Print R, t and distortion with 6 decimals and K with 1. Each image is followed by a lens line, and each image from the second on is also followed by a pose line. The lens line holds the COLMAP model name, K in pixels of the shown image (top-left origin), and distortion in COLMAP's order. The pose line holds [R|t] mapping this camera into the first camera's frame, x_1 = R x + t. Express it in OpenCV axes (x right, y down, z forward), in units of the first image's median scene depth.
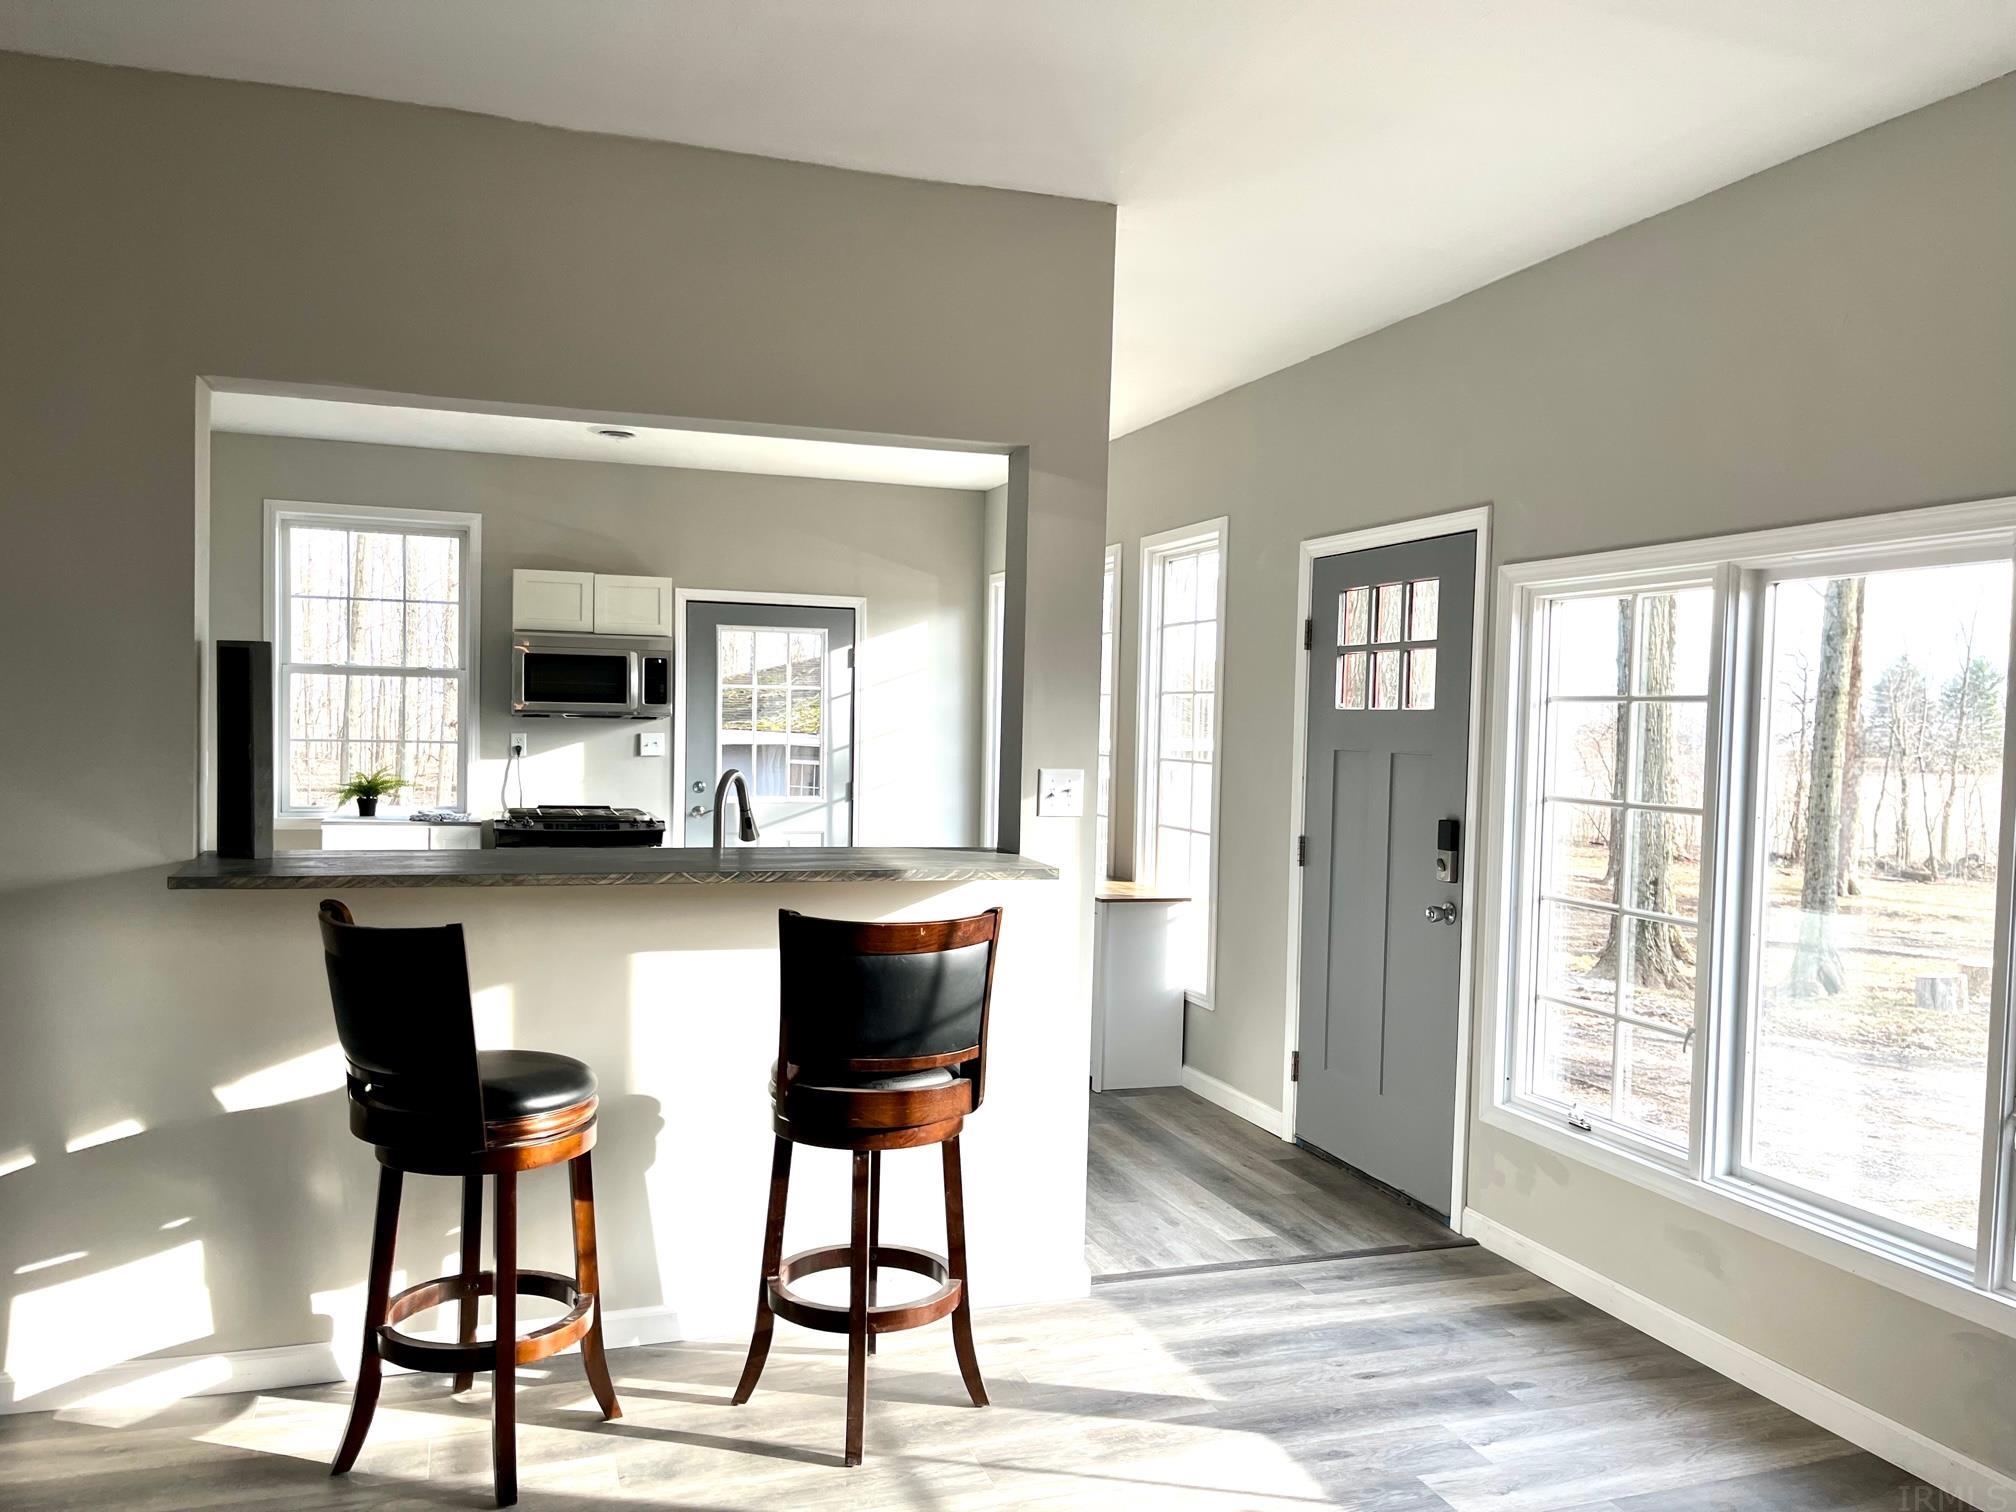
lens RADIAL K [[1522.7, 0, 1016.8], [0, 1522.7, 771.5], [0, 0, 1]] dist [0.064297, -0.084809]
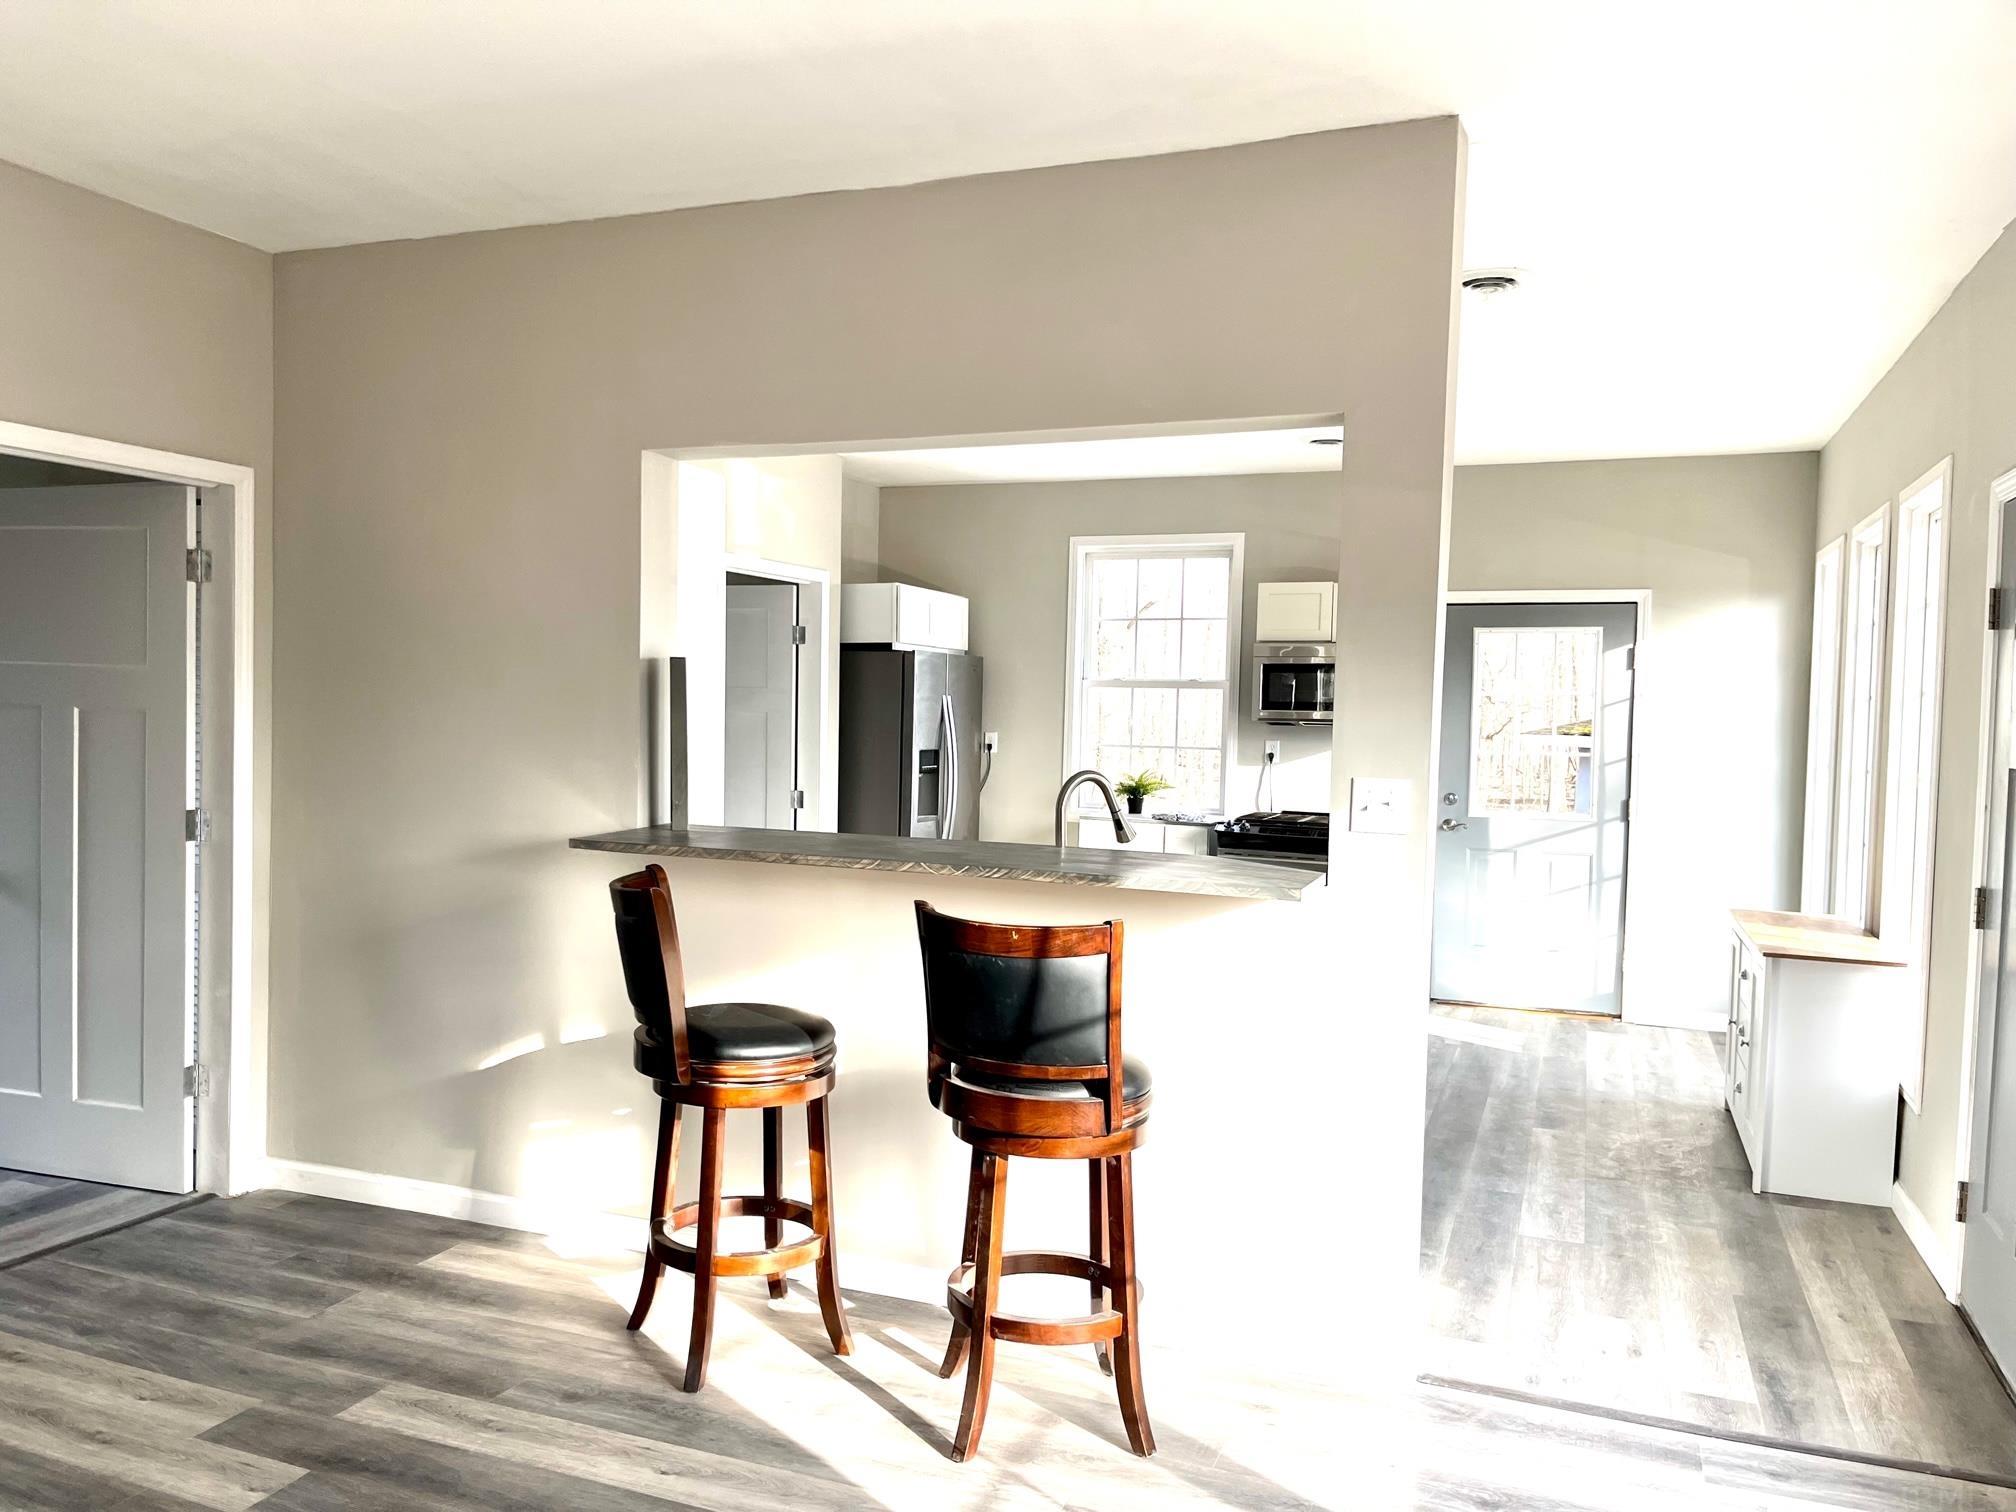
lens RADIAL K [[1522.7, 0, 991.2], [0, 1522.7, 765.7], [0, 0, 1]] dist [0.064297, -0.084809]
pose [[0.752609, 0.019447, -0.658181, 0.282990], [-0.028027, 0.999604, -0.002513, -0.000271], [0.657871, 0.020338, 0.752856, 0.126131]]
